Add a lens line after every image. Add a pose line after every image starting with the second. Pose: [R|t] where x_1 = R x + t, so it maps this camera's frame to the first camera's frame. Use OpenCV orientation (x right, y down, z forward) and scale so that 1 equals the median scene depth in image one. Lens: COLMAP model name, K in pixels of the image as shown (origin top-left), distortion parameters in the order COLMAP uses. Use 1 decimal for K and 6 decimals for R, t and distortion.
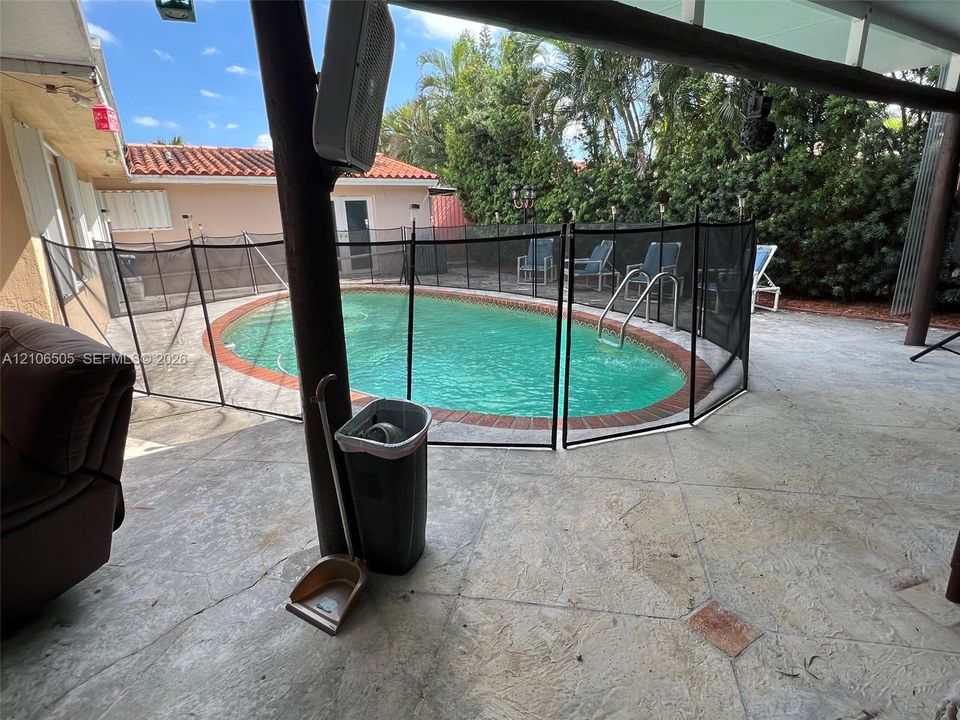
lens RADIAL K [[515.1, 0, 481.8], [0, 515.1, 360.2], [0, 0, 1]] dist [-0.000121, 0.001211]
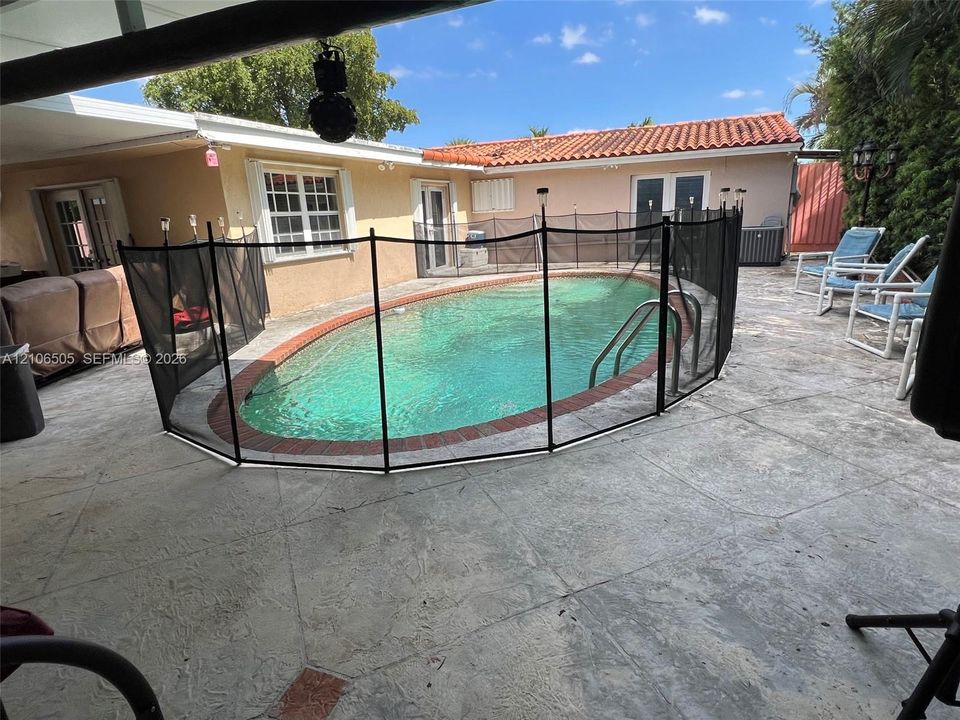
lens RADIAL K [[515.1, 0, 481.8], [0, 515.1, 360.2], [0, 0, 1]] dist [-0.000121, 0.001211]
pose [[0.571603, 0.232100, -0.787020, 1.049375], [-0.188292, 0.970667, 0.149505, -0.211592], [0.798634, 0.062732, 0.598538, 0.630076]]
